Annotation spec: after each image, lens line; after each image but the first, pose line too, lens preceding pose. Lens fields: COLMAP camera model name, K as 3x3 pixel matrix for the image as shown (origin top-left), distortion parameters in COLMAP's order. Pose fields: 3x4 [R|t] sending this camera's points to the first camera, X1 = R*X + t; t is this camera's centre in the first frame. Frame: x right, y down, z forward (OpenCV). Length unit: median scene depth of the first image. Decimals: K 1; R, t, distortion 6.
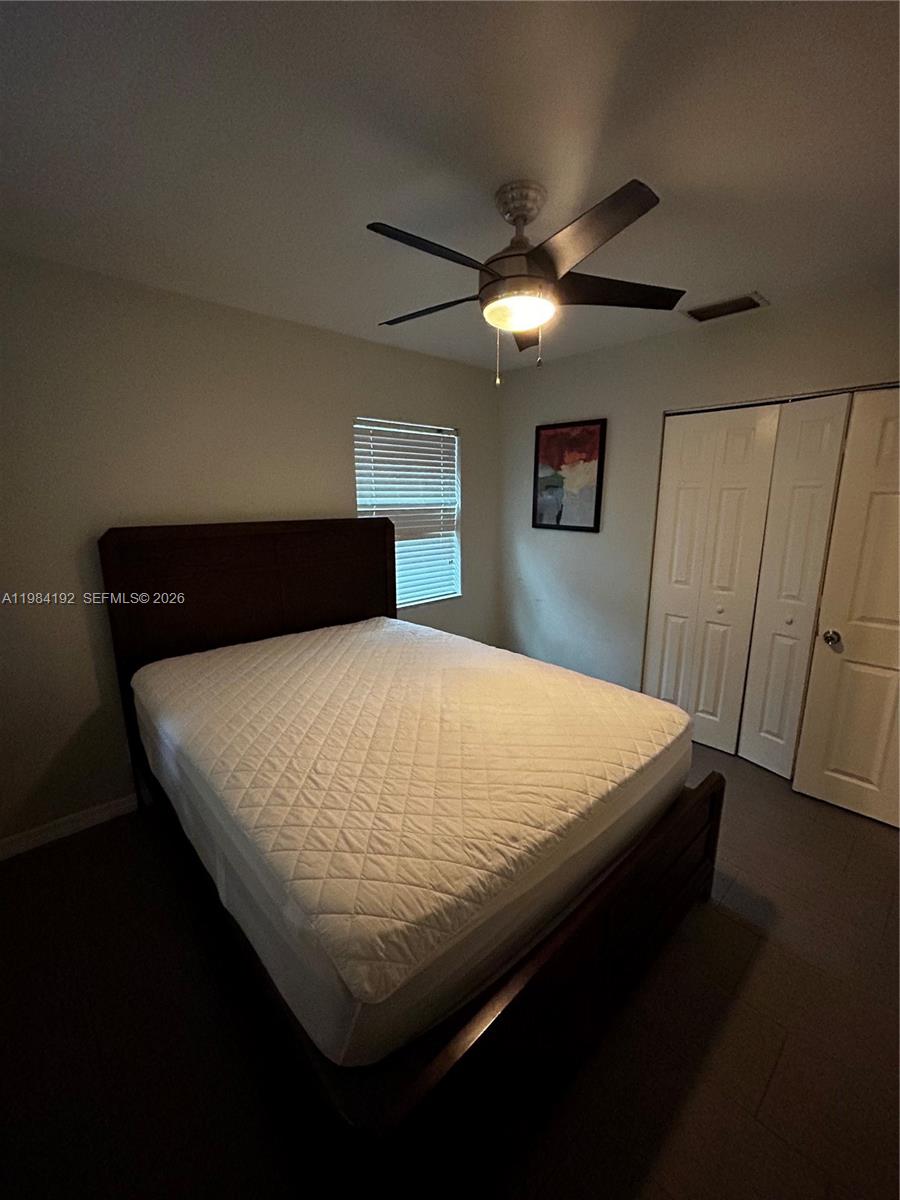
lens RADIAL K [[486.7, 0, 442.6], [0, 486.7, 597.1], [0, 0, 1]] dist [-0.002272, -0.000093]
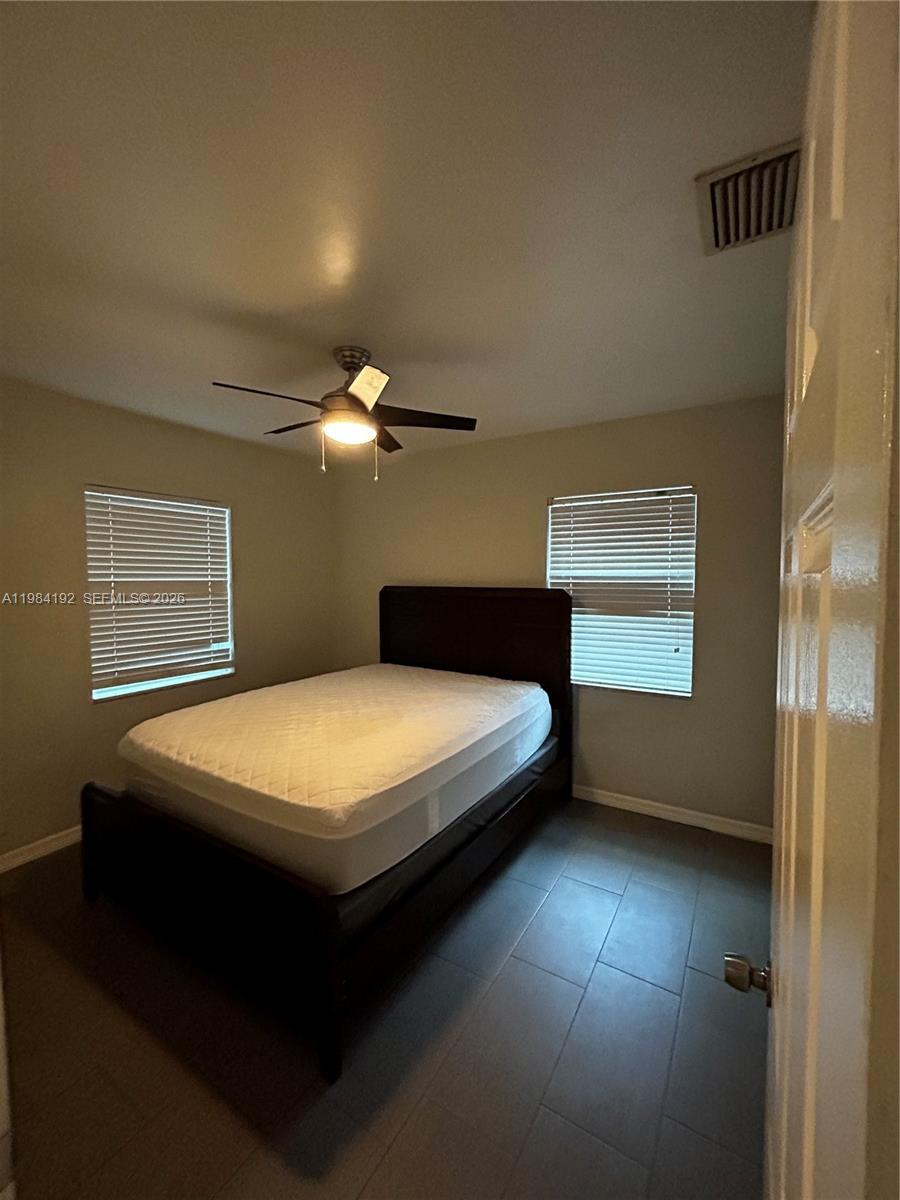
lens RADIAL K [[486.7, 0, 442.6], [0, 486.7, 597.1], [0, 0, 1]] dist [-0.002272, -0.000093]
pose [[0.275182, 0.046629, -0.960261, 0.748790], [-0.194827, 0.980803, -0.008205, -0.086870], [0.941444, 0.189343, 0.278985, 0.464786]]
